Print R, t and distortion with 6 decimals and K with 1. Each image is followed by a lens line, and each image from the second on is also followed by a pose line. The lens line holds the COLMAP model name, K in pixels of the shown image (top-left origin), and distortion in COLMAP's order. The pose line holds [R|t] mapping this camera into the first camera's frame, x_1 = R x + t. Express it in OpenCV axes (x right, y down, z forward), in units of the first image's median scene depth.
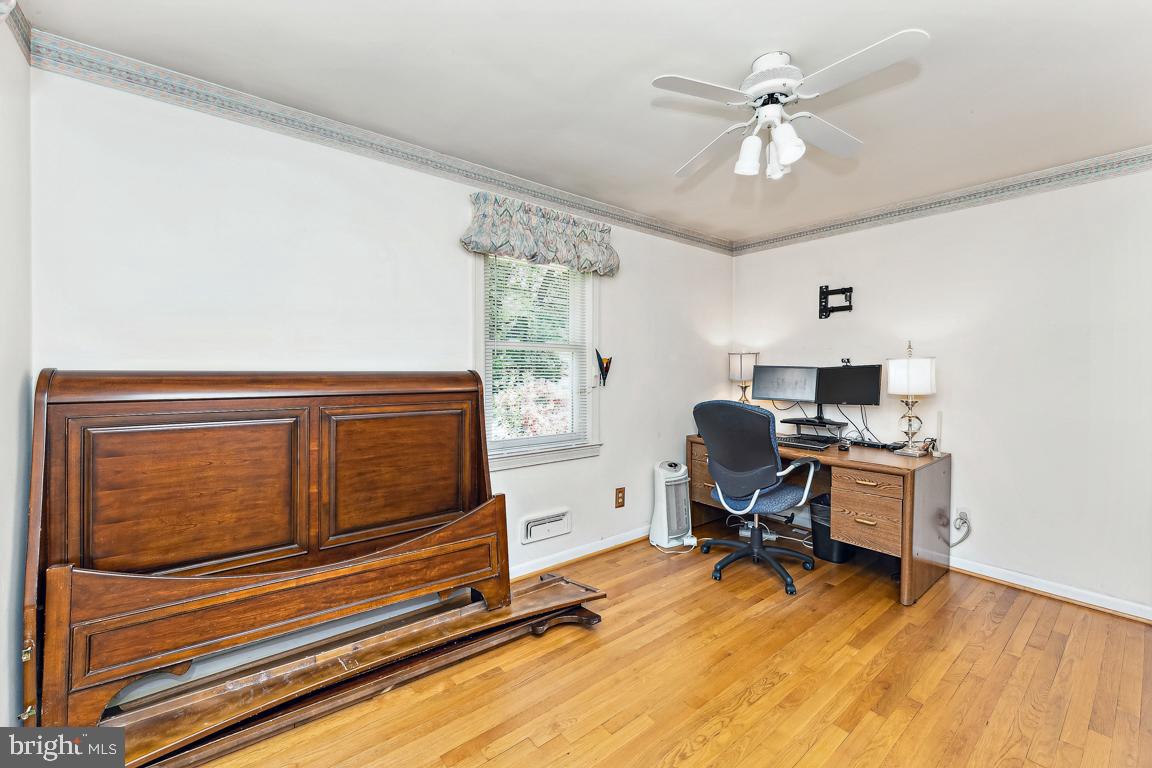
lens RADIAL K [[467.5, 0, 575.1], [0, 467.5, 373.0], [0, 0, 1]] dist [0.001029, -0.000424]
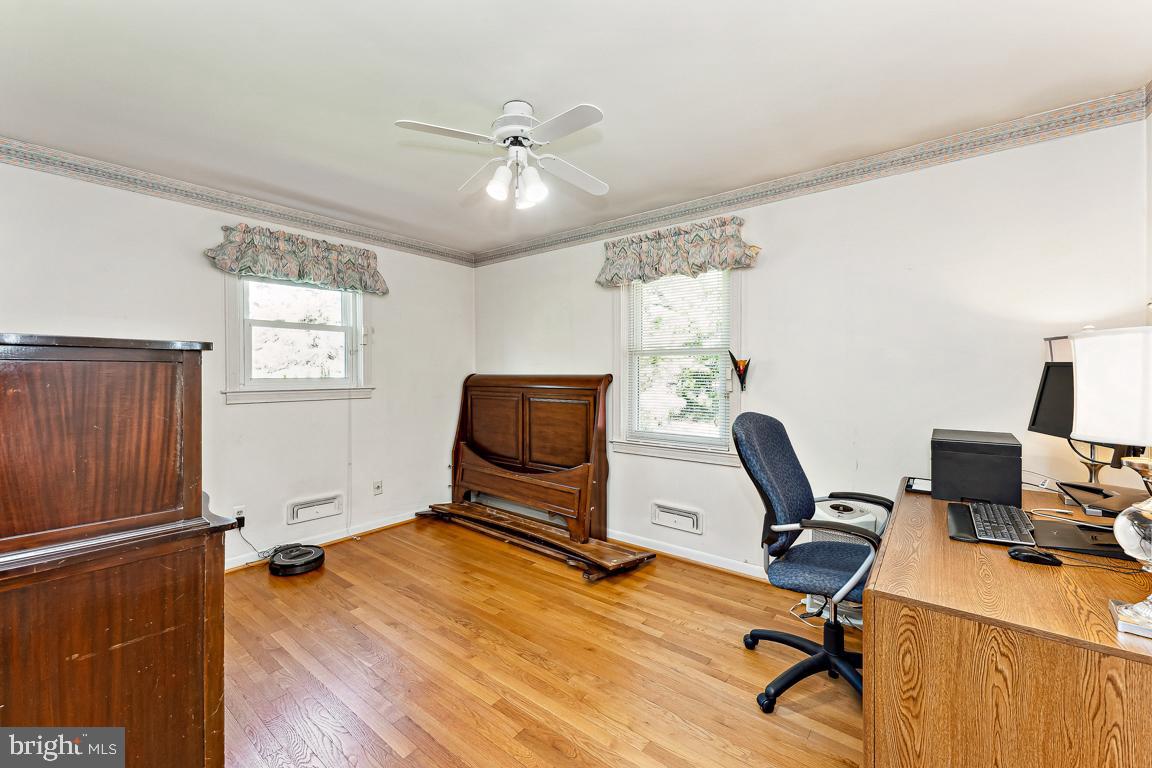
lens RADIAL K [[467.5, 0, 573.7], [0, 467.5, 379.0], [0, 0, 1]] dist [0.001029, -0.000424]
pose [[0.210856, 0.005228, -0.977503, 1.147601], [-0.007218, 0.999967, 0.003791, 0.004691], [0.977490, 0.006256, 0.210887, 0.650426]]
